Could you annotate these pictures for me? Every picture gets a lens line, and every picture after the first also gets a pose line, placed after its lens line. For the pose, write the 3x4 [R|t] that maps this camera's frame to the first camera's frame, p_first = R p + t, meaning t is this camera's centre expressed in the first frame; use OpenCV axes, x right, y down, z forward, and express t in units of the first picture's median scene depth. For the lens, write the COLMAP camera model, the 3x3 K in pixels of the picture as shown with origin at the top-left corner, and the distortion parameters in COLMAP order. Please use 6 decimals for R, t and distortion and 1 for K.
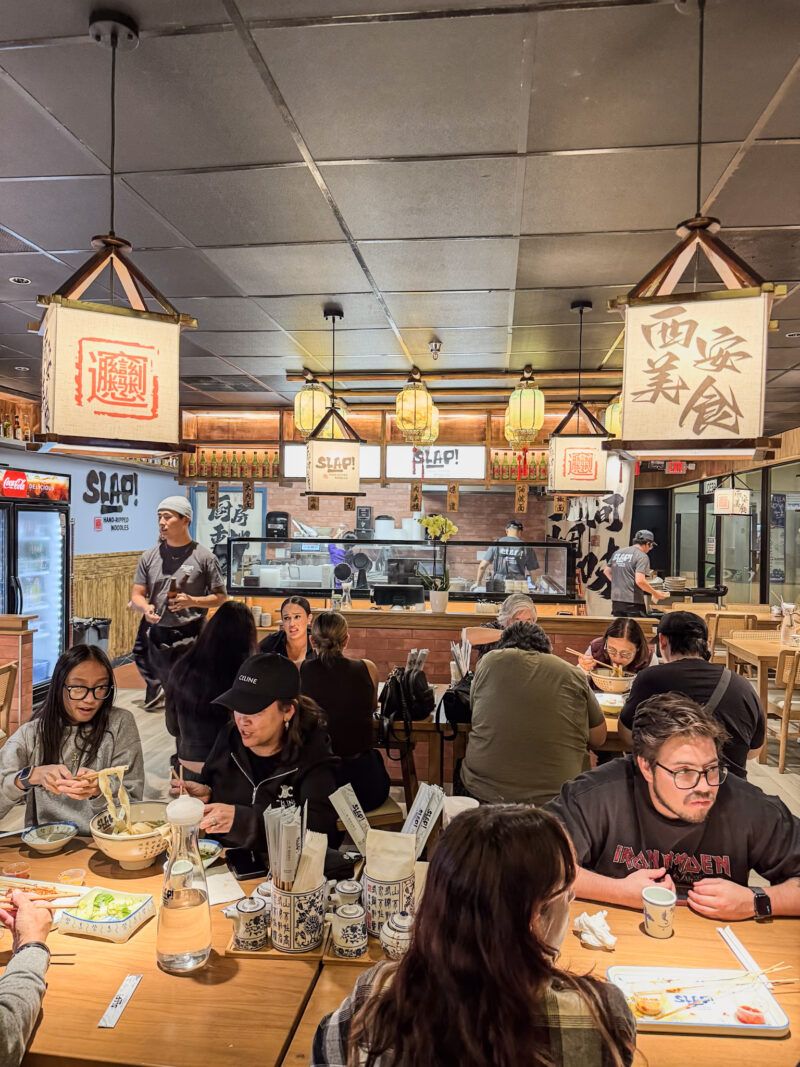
lens RADIAL K [[747.9, 0, 420.1], [0, 747.9, 533.2], [0, 0, 1]] dist [0.008765, -0.016709]
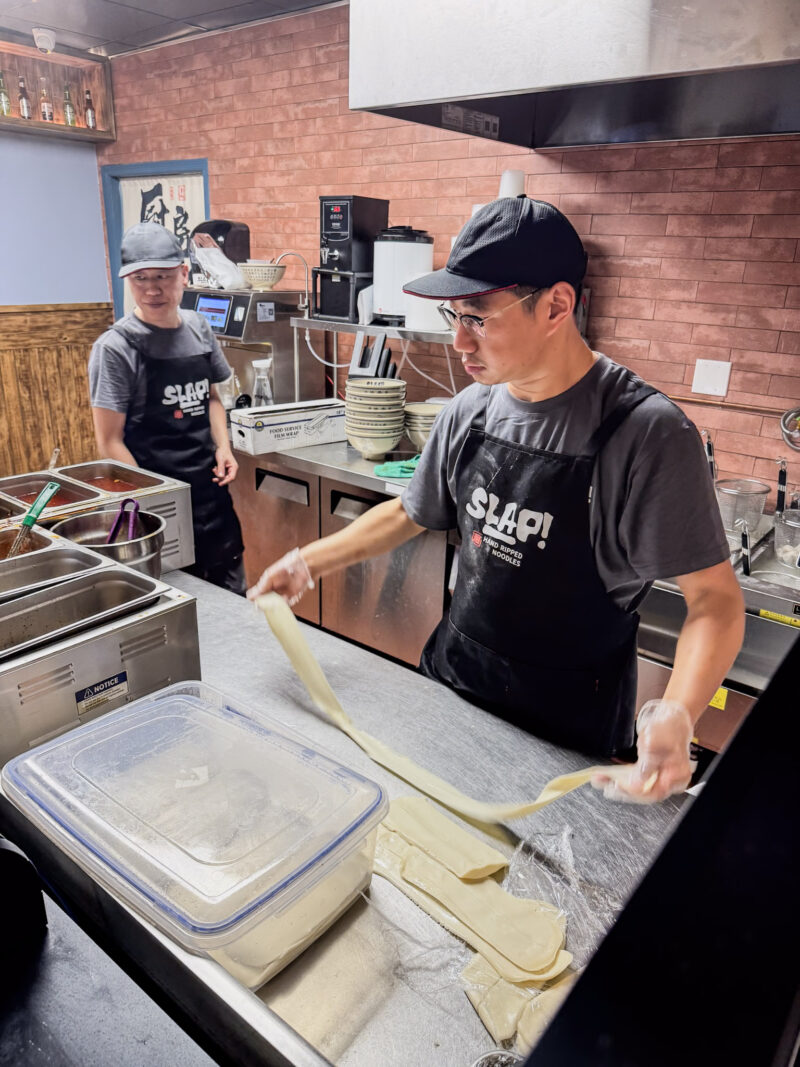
lens RADIAL K [[747.9, 0, 392.0], [0, 747.9, 540.9], [0, 0, 1]] dist [0.008765, -0.016709]
pose [[0.841795, 0.201383, -0.500826, 0.240747], [-0.020001, 0.938802, 0.343876, -0.012484], [0.539427, -0.279456, 0.794307, 1.208173]]
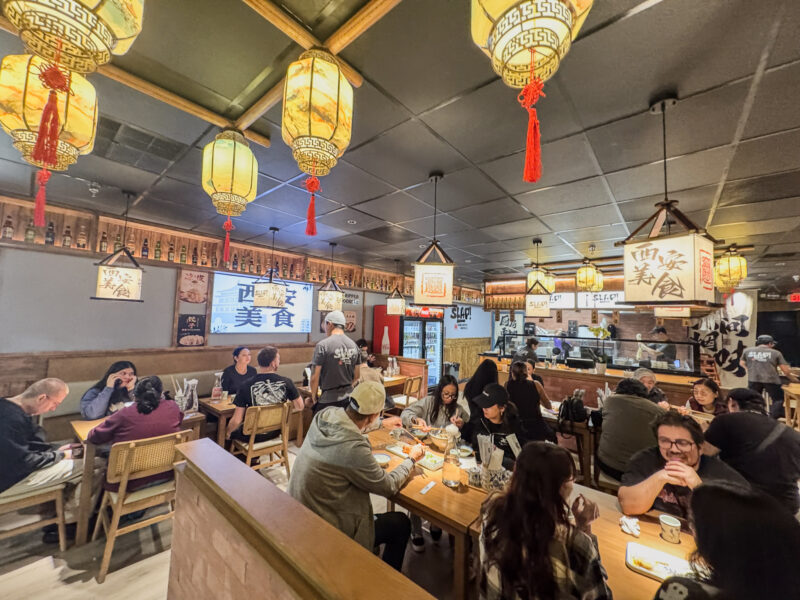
lens RADIAL K [[322.2, 0, 400.6], [0, 322.2, 300.5], [0, 0, 1]] dist [-0.014118, 0.001631]
pose [[0.826219, -0.023219, -0.562870, 0.065187], [-0.028211, 0.996191, -0.082505, -0.006370], [0.562642, 0.084046, 0.822418, -0.051803]]
